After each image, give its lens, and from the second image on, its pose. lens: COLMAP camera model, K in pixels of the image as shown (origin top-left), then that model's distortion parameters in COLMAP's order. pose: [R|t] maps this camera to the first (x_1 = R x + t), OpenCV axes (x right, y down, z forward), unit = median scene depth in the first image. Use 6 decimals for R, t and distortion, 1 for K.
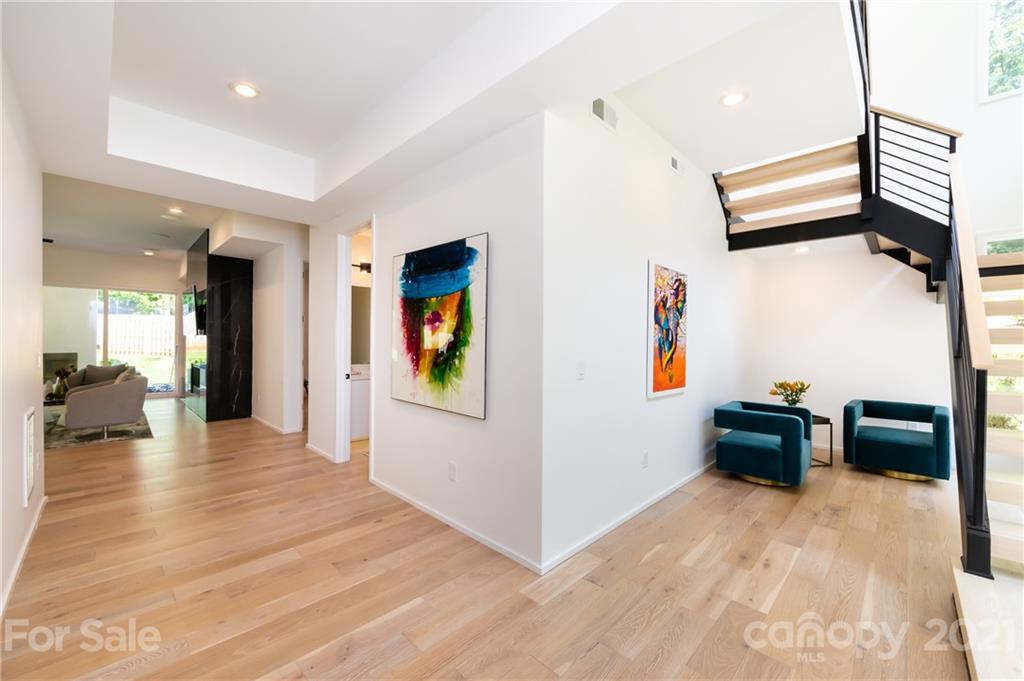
lens RADIAL K [[402.3, 0, 512.1], [0, 402.3, 343.1], [0, 0, 1]] dist [-0.001193, -0.000681]
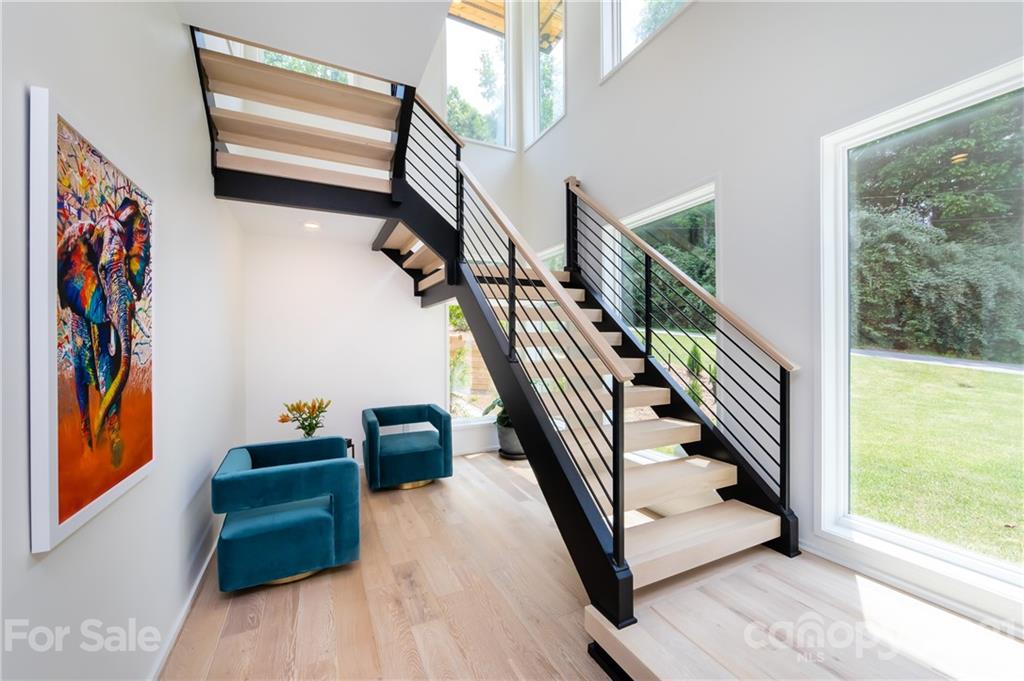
lens RADIAL K [[402.3, 0, 512.1], [0, 402.3, 343.1], [0, 0, 1]] dist [-0.001193, -0.000681]
pose [[0.331042, -0.015110, 0.943495, 0.156390], [0.014859, 0.999831, 0.010799, -0.014969], [-0.943499, 0.010445, 0.331210, 0.502984]]
